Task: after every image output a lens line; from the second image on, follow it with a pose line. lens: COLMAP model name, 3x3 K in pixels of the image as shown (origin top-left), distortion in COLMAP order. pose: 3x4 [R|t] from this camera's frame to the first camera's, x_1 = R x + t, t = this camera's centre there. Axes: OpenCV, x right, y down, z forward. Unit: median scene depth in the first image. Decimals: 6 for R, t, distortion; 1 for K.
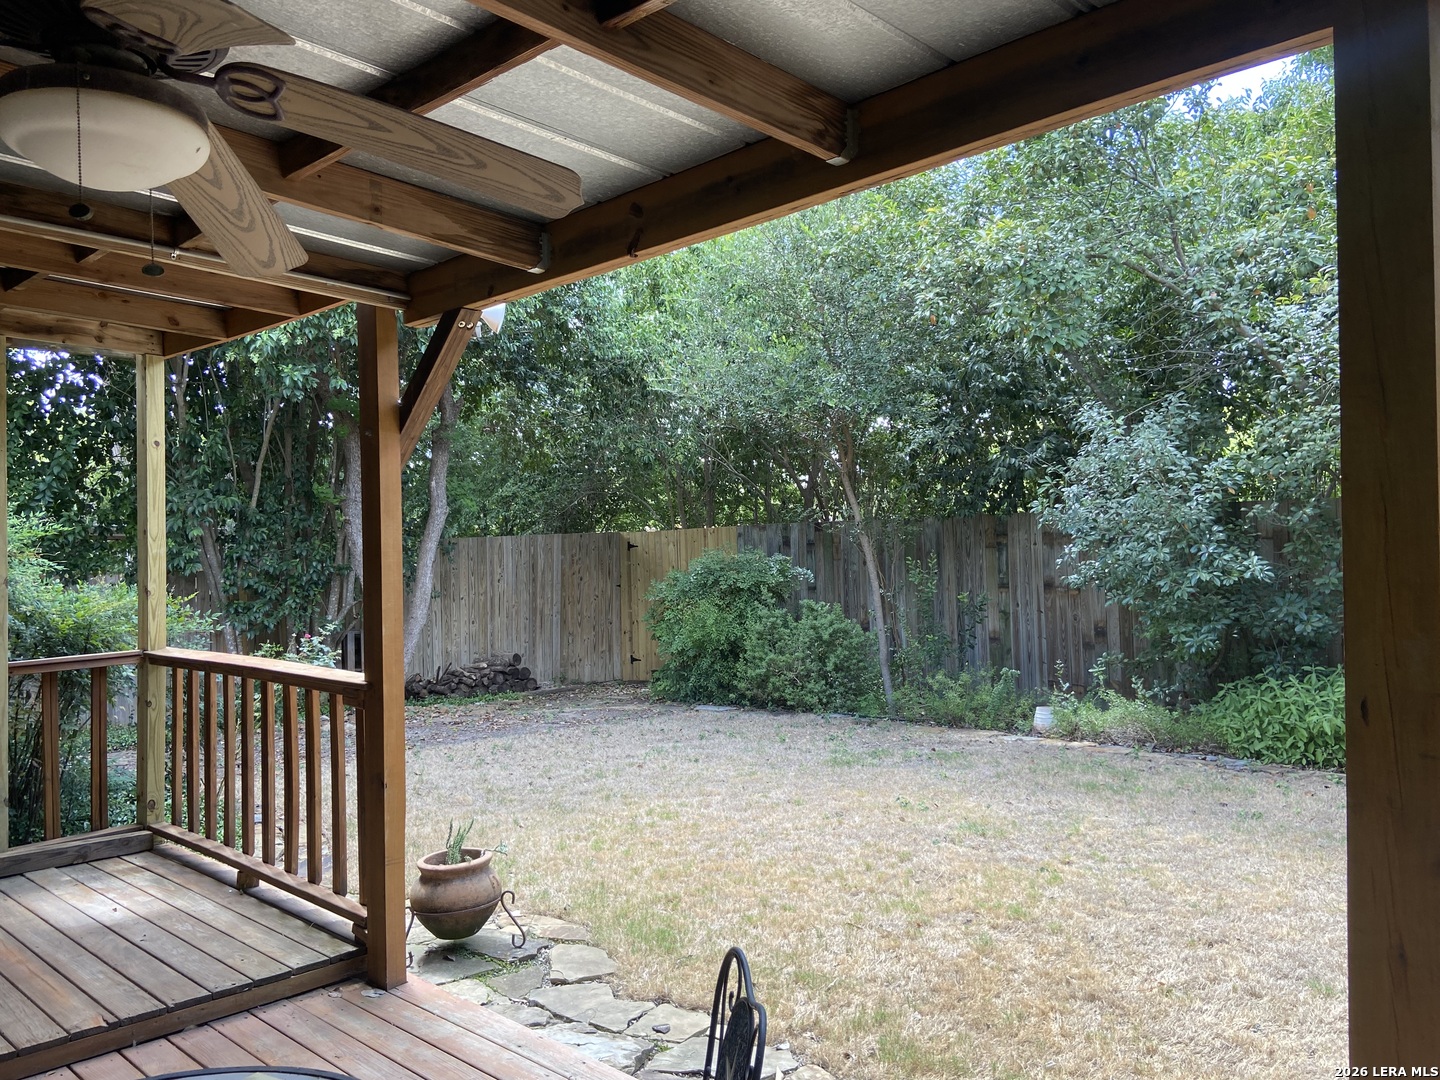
lens RADIAL K [[1081.8, 0, 693.5], [0, 1081.8, 527.6], [0, 0, 1]] dist [0.122272, -0.149396]
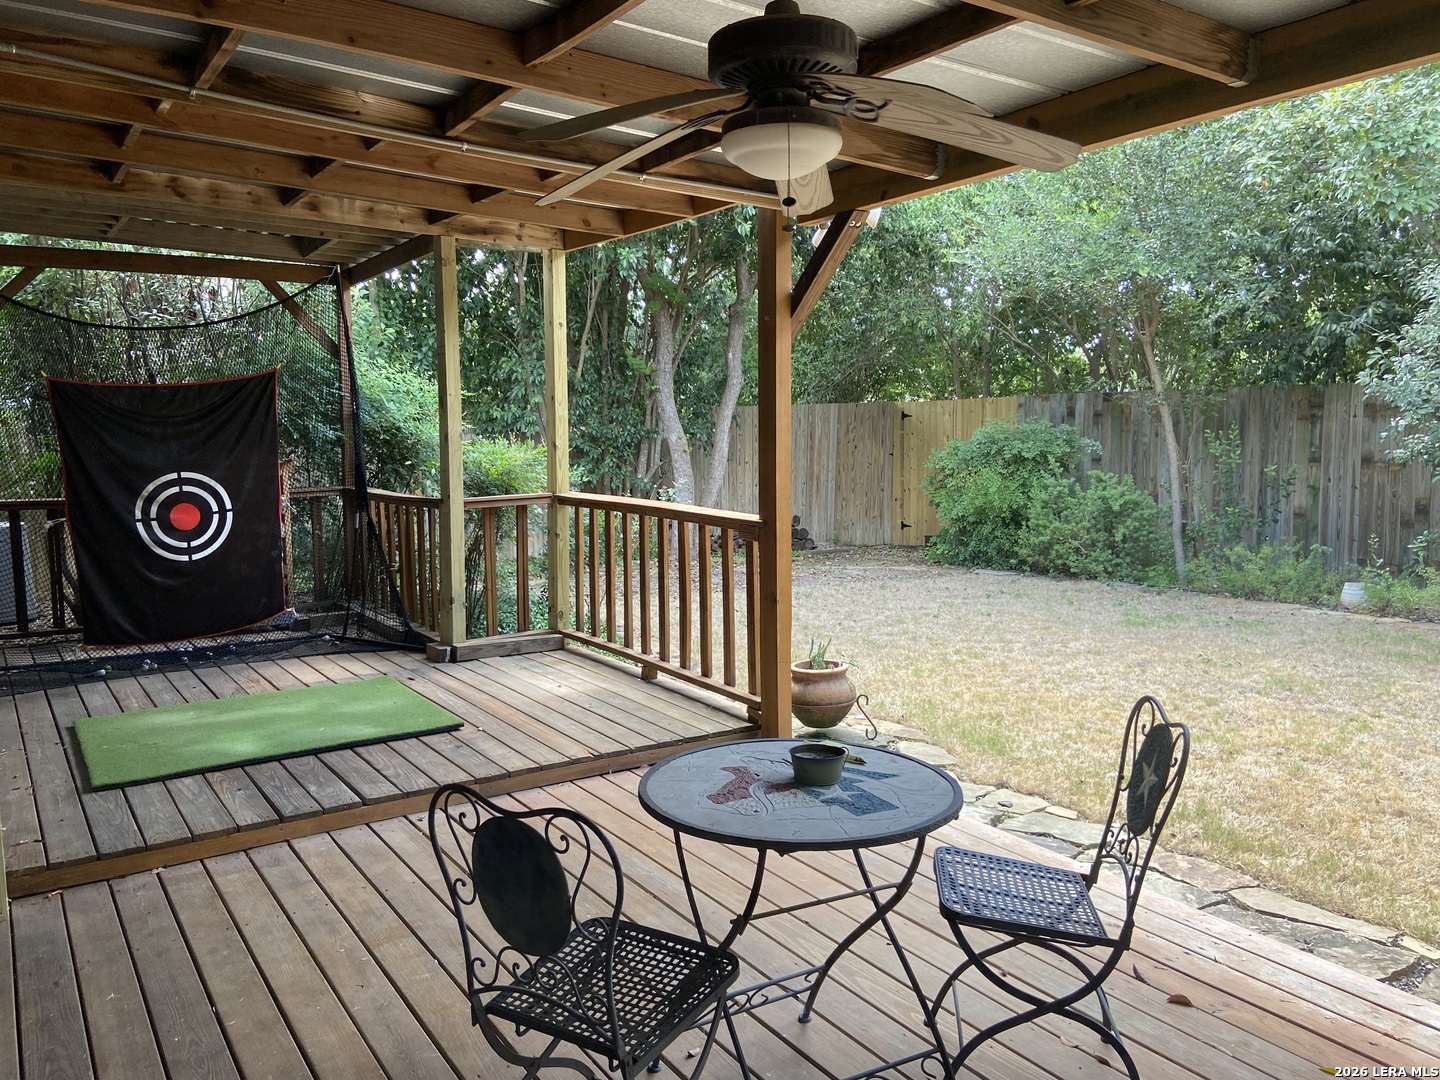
lens RADIAL K [[1081.8, 0, 689.8], [0, 1081.8, 524.7], [0, 0, 1]] dist [0.122272, -0.149396]
pose [[0.974831, 0.035229, -0.220145, -0.064362], [-0.009350, 0.993028, 0.117506, 0.000768], [0.222750, -0.112490, 0.968364, -0.133330]]
